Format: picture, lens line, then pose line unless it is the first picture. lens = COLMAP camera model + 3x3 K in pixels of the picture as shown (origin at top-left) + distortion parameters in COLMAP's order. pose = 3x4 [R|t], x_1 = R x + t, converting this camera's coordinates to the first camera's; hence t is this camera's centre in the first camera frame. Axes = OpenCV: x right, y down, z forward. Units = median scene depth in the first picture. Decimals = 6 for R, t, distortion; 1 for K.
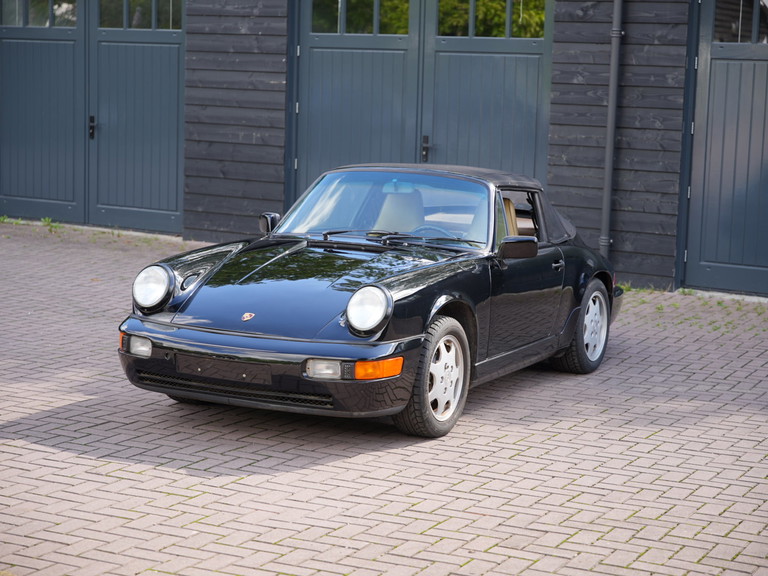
lens RADIAL K [[1662.2, 0, 384.0], [0, 1662.2, 288.0], [0, 0, 1]] dist [0.059390, 0.044956]
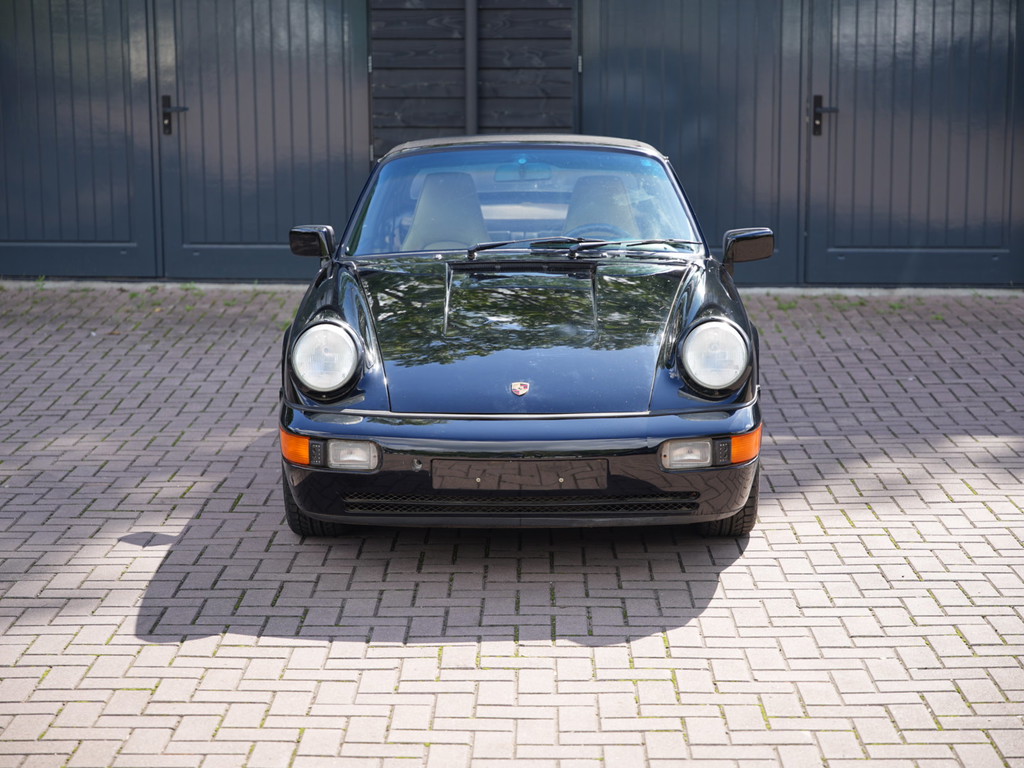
lens RADIAL K [[2216.2, 0, 512.0], [0, 2216.2, 384.0], [0, 0, 1]] dist [0.059390, 0.044956]
pose [[0.900095, -0.112632, 0.420883, -0.375496], [0.093262, 0.993425, 0.066400, -0.034981], [-0.425595, -0.020514, 0.904681, 0.194449]]
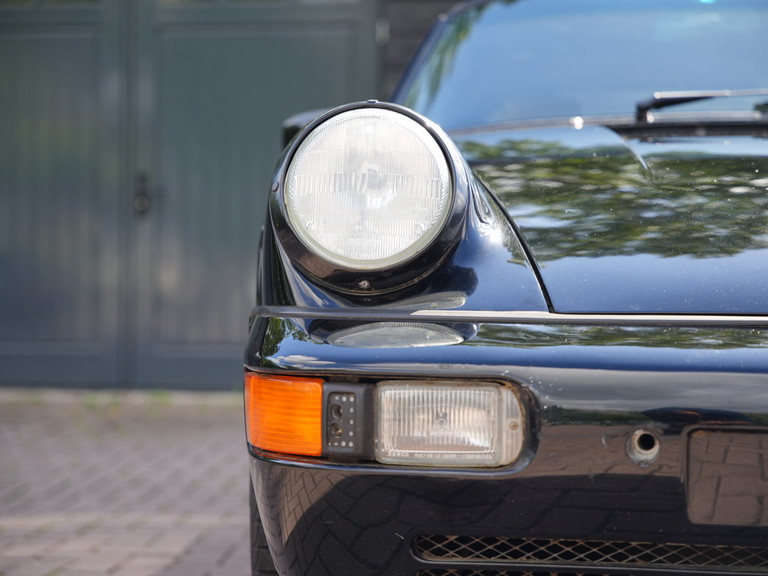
lens RADIAL K [[1672.4, 0, 384.0], [0, 1672.4, 288.0], [0, 0, 1]] dist [-0.000759, 0.147176]
pose [[0.918075, -0.026304, 0.395533, -0.204460], [0.078616, 0.990058, -0.116635, 0.036197], [-0.388533, 0.138175, 0.911016, 0.690338]]
